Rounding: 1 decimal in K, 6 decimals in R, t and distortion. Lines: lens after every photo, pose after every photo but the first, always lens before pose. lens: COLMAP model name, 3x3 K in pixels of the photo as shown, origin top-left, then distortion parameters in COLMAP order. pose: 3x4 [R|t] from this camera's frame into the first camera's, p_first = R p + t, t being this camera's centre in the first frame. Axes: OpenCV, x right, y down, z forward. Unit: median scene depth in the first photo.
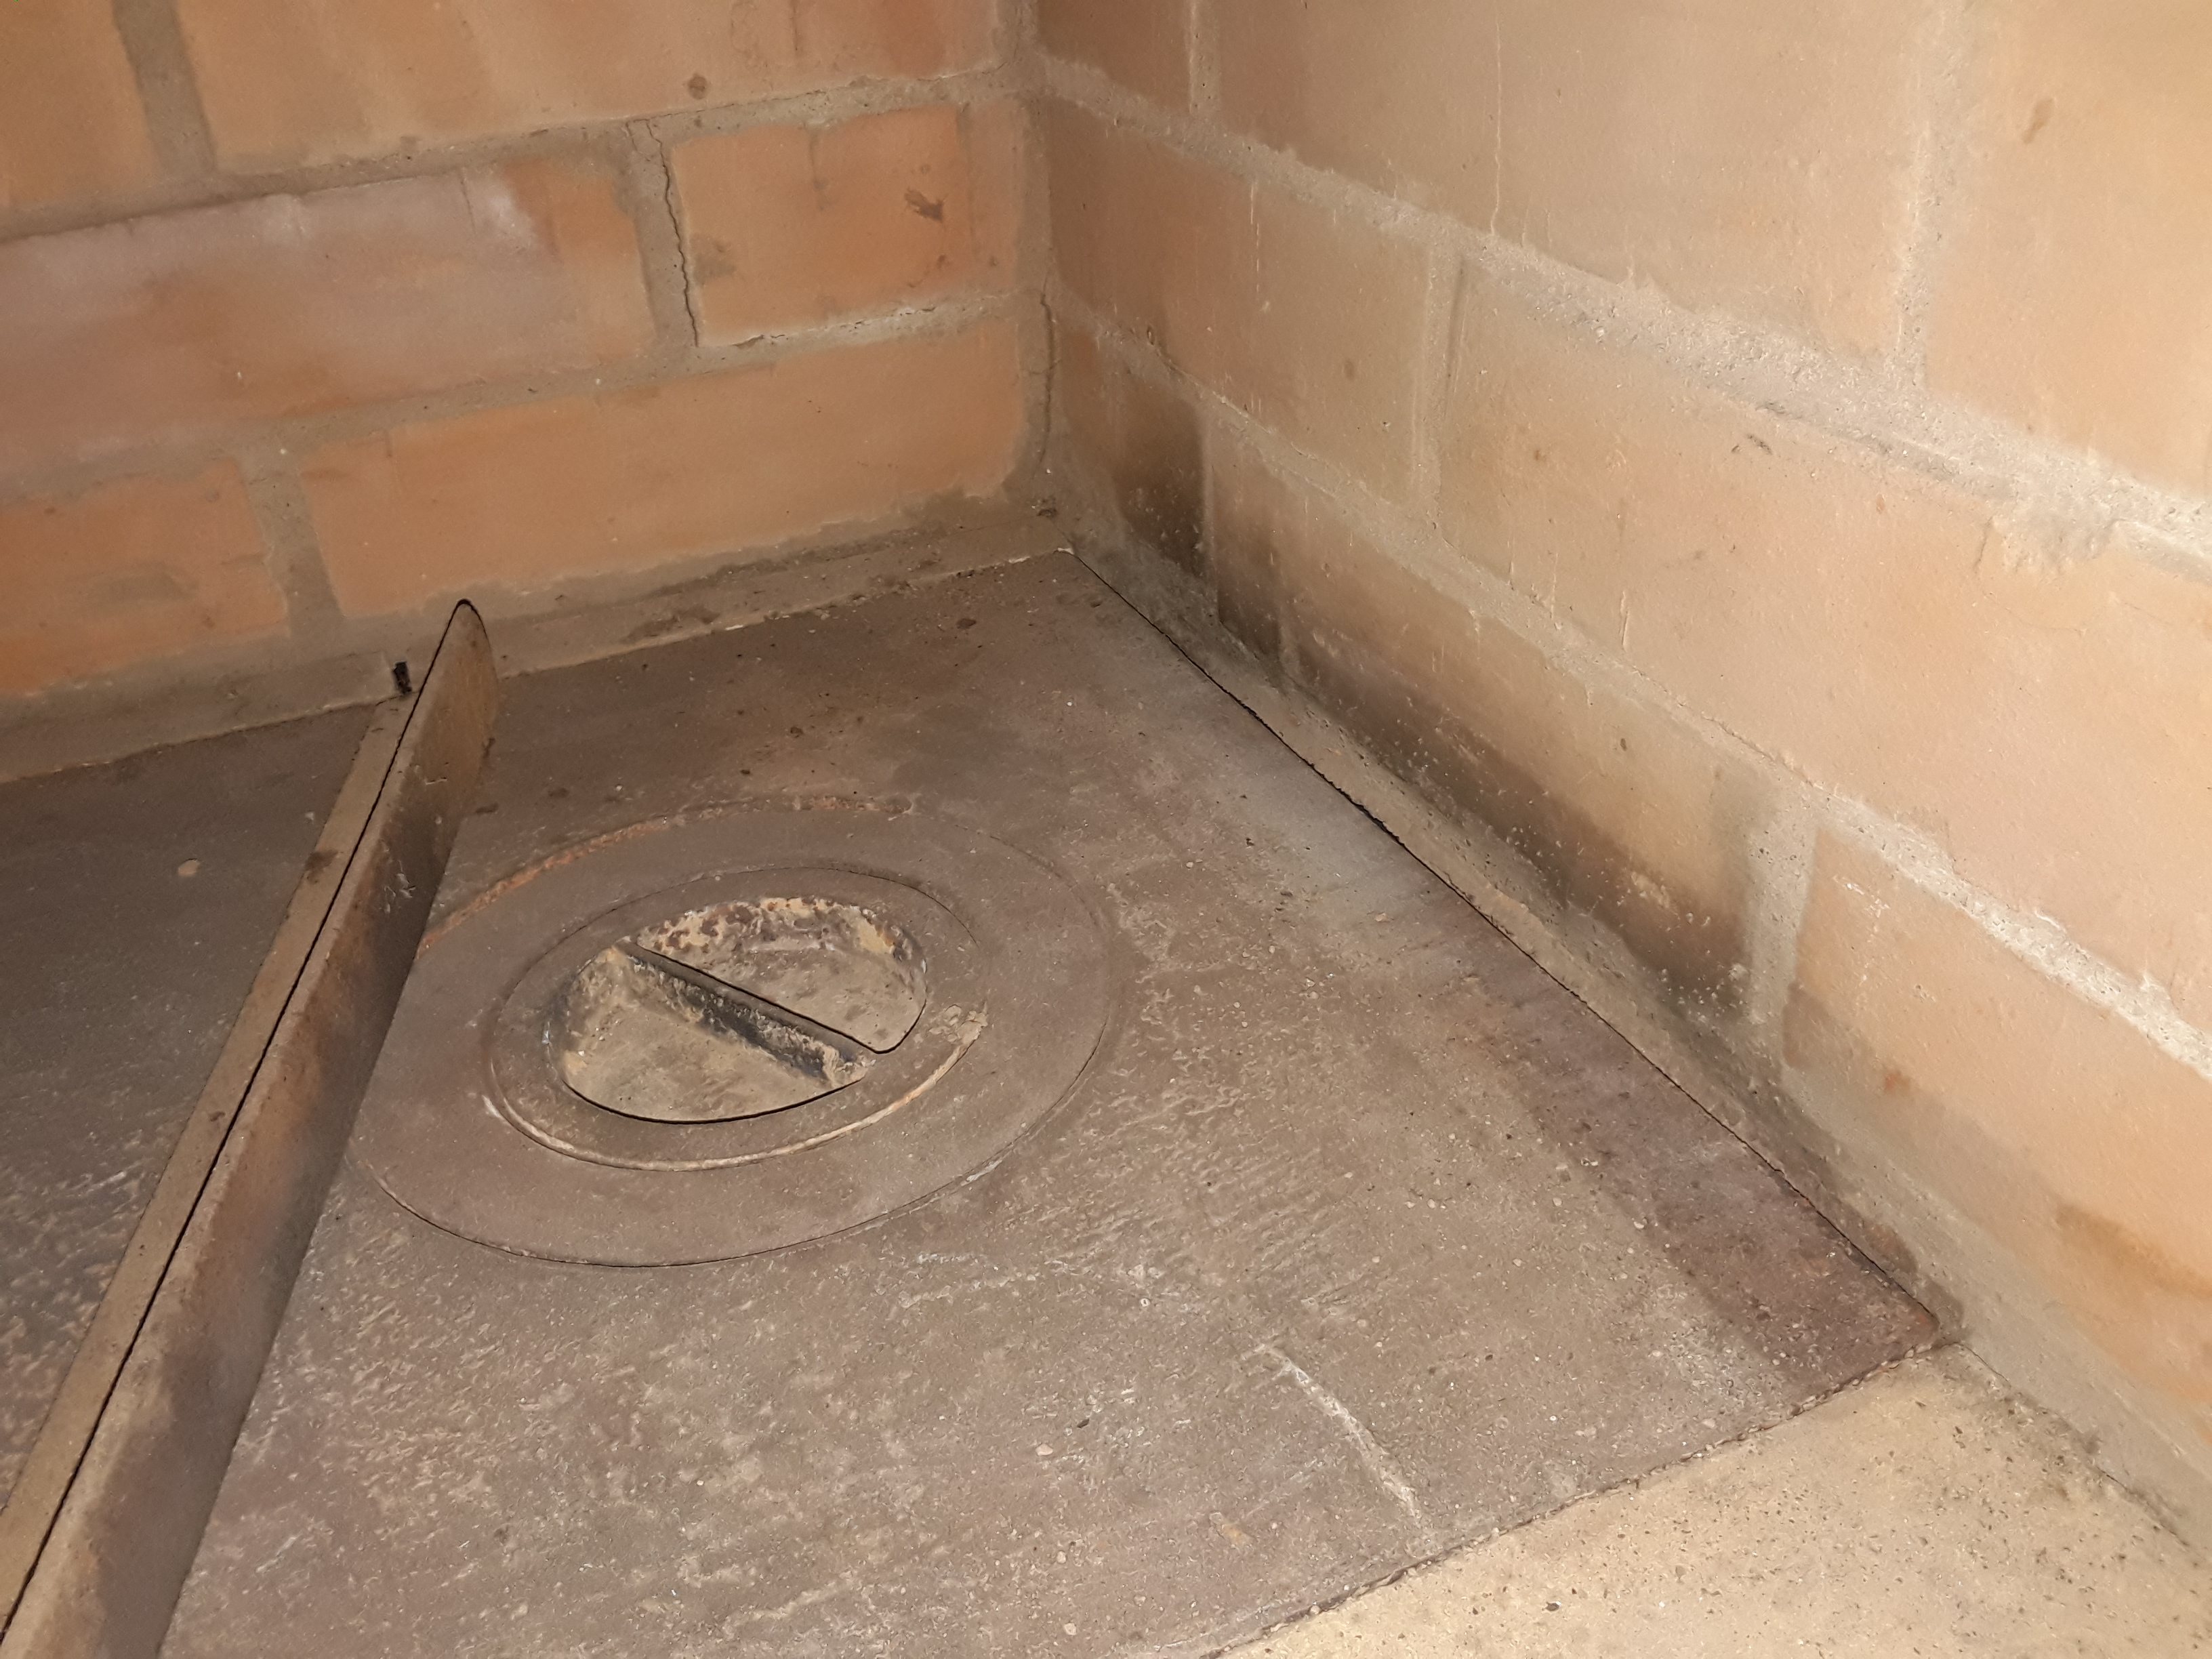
lens RADIAL K [[1731.9, 0, 1106.0], [0, 1731.9, 829.5], [0, 0, 1]] dist [0.124781, -0.207972]
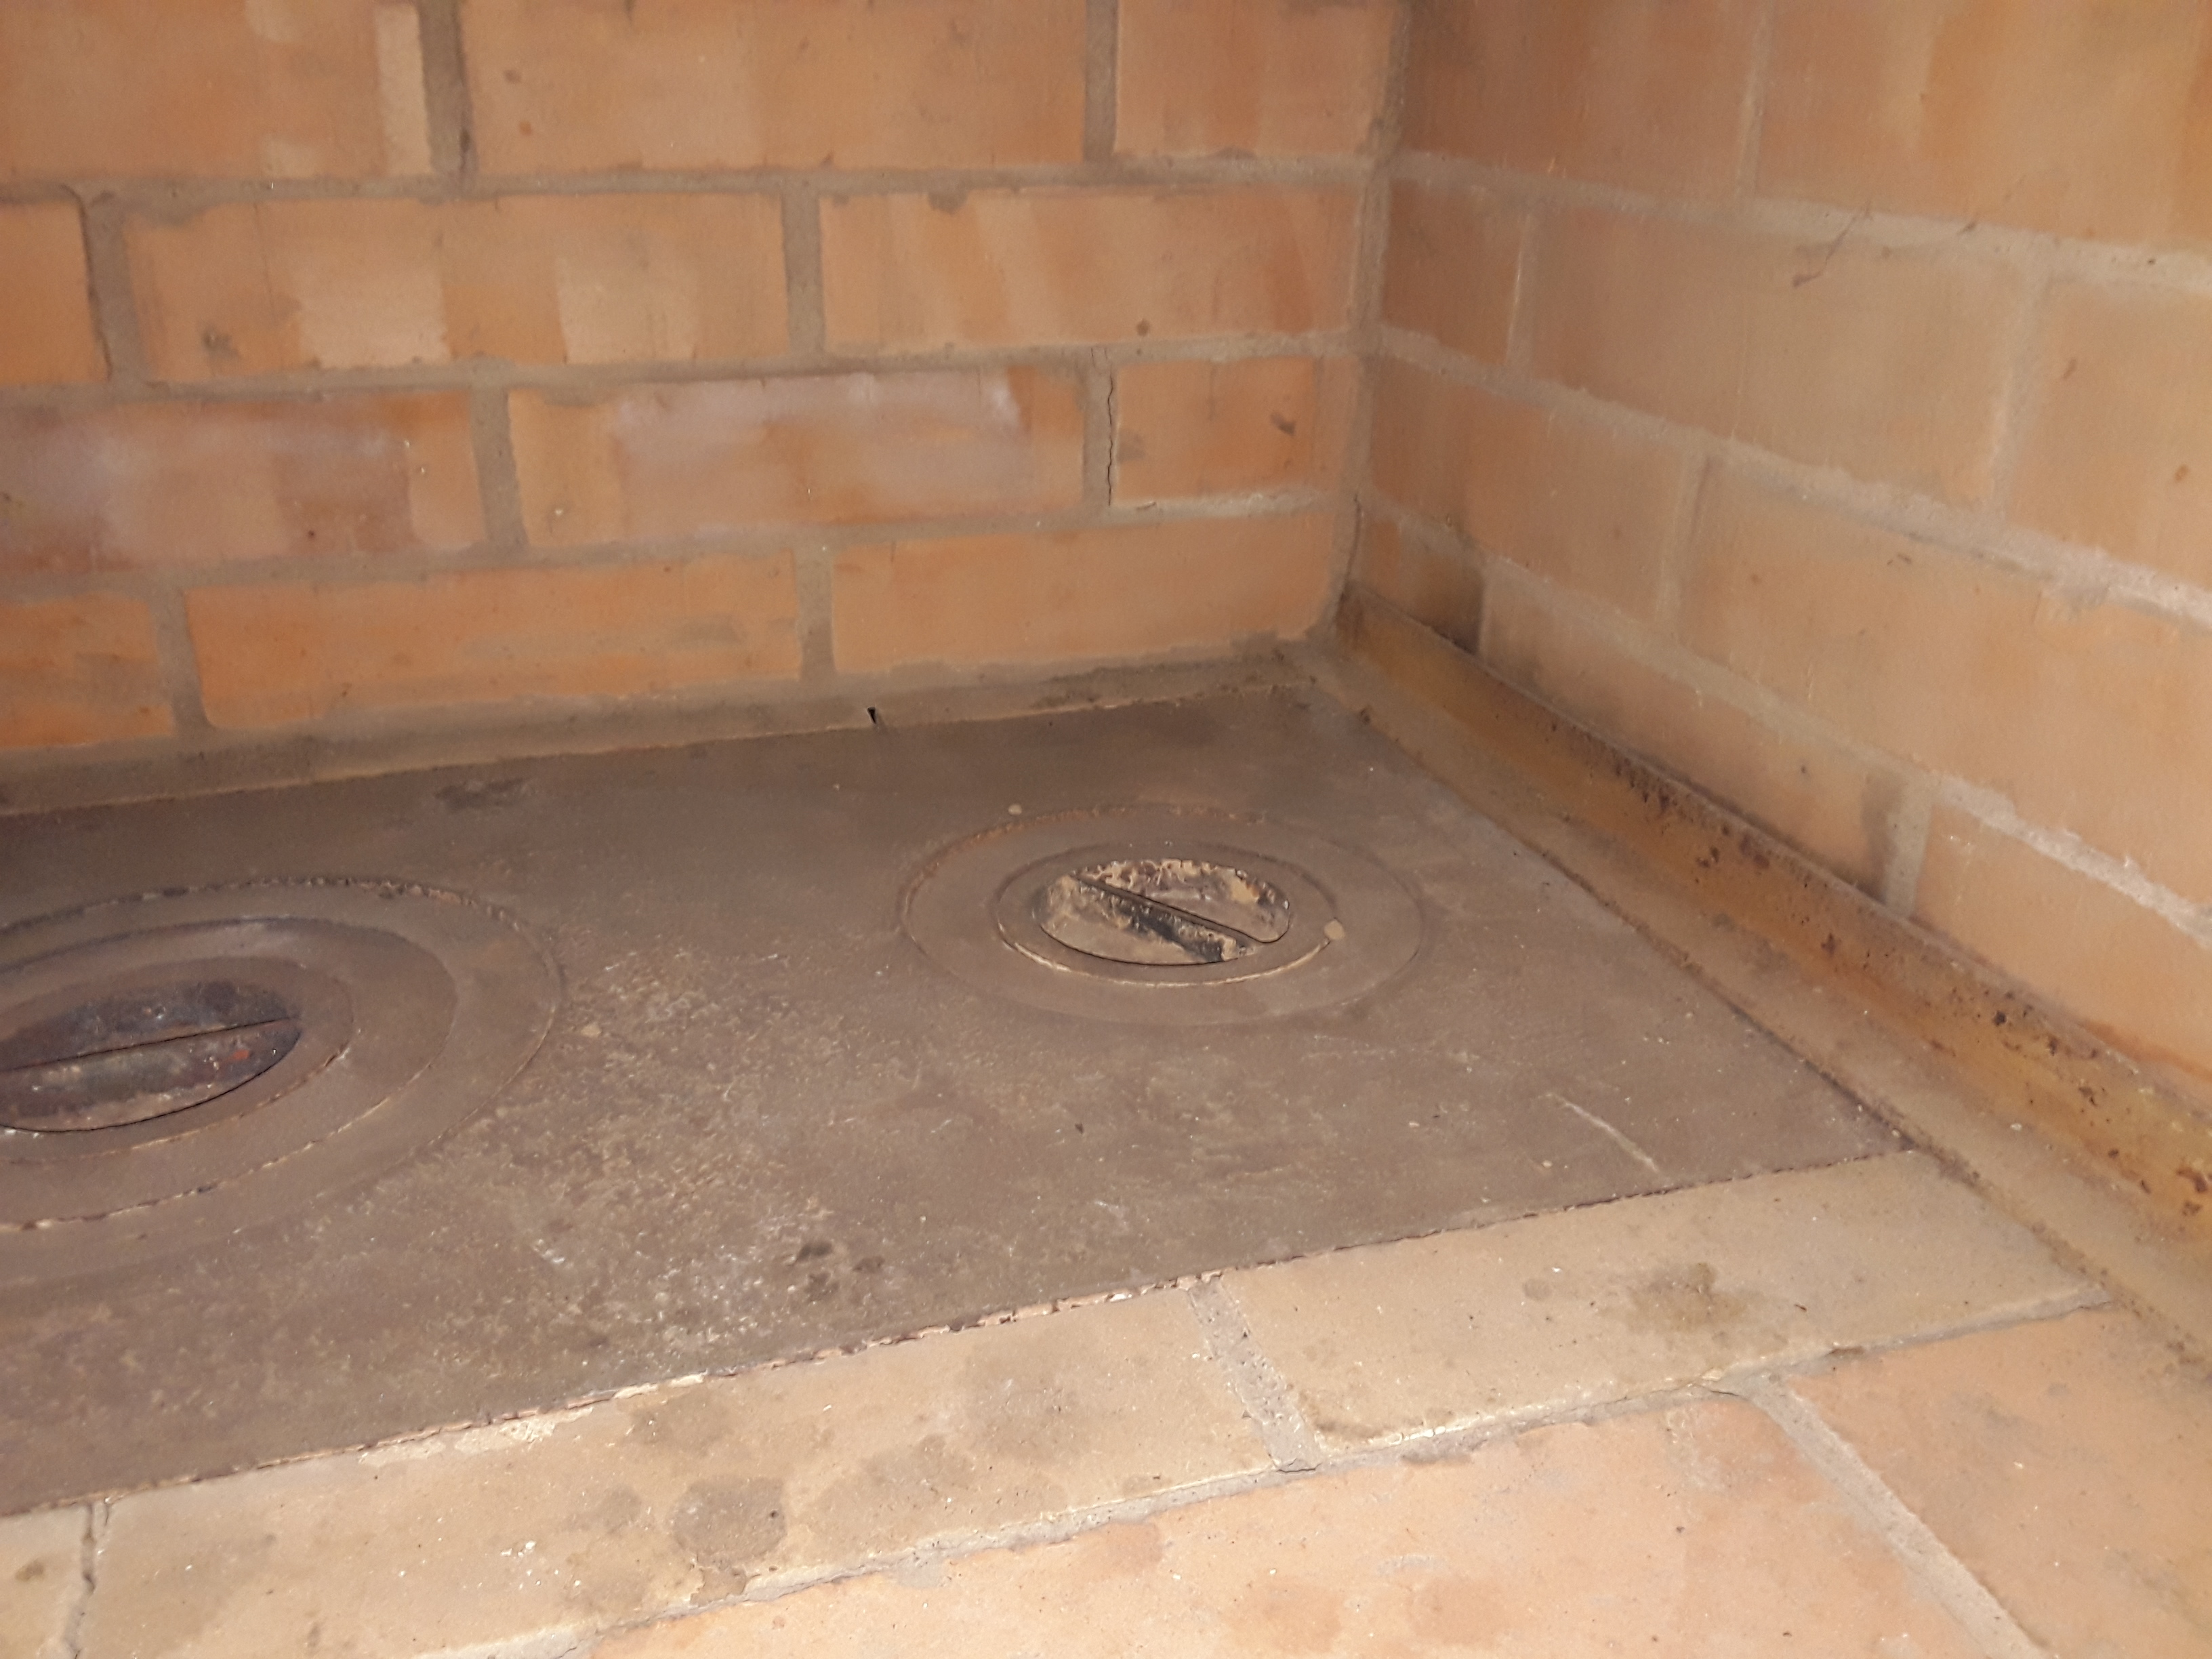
lens RADIAL K [[1736.1, 0, 1106.0], [0, 1736.1, 829.5], [0, 0, 1]] dist [0.095181, -0.158287]
pose [[0.992597, 0.100269, -0.068538, -0.156166], [-0.109667, 0.982435, -0.150976, 0.244119], [0.052196, 0.157374, 0.986159, -0.418673]]
